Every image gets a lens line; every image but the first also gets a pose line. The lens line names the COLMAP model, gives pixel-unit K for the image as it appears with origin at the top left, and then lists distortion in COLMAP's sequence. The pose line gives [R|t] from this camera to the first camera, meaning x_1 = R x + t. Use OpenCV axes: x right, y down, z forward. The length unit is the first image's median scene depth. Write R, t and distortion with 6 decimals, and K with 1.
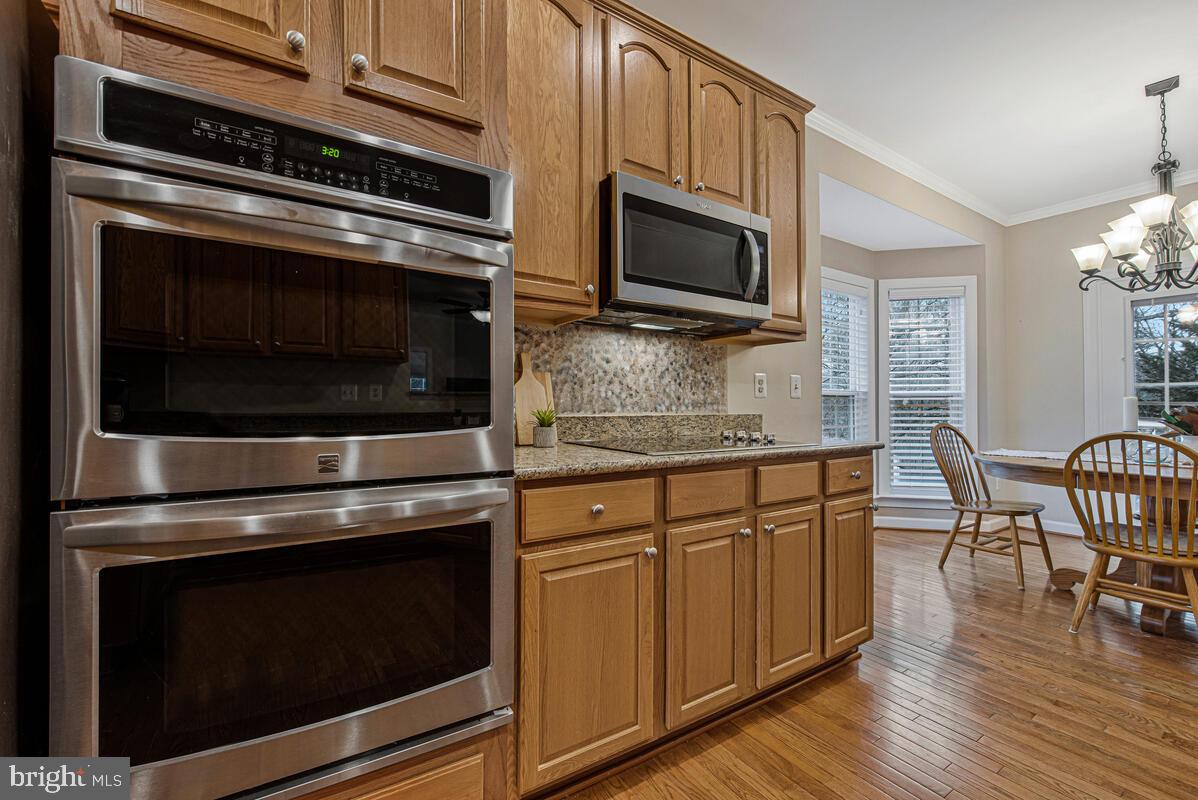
lens RADIAL K [[529.1, 0, 596.1], [0, 529.1, 407.1], [0, 0, 1]] dist [-0.000378, -0.000085]
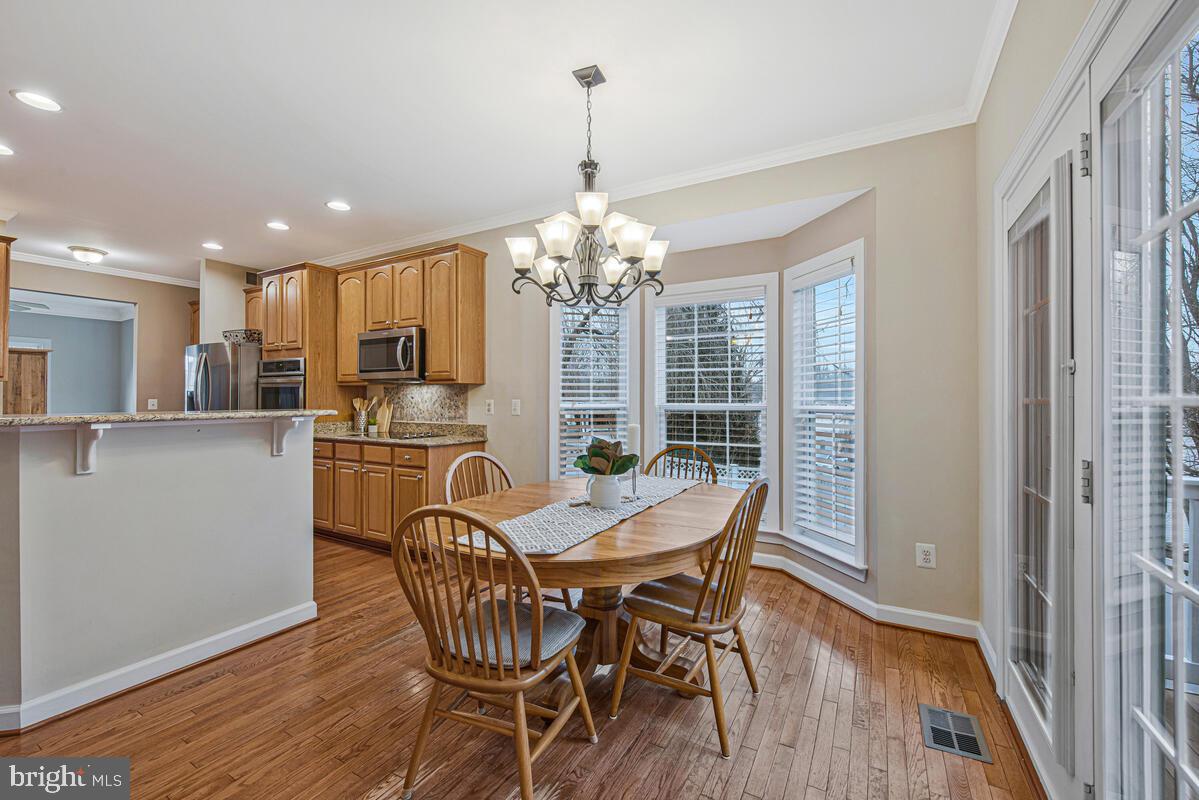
lens RADIAL K [[496.4, 0, 604.4], [0, 496.4, 402.9], [0, 0, 1]] dist [-0.000790, -0.000152]
pose [[0.438641, -0.017419, -0.898494, 2.151014], [-0.001011, 0.999802, -0.019877, -0.023710], [0.898662, 0.009627, 0.438536, 0.748217]]
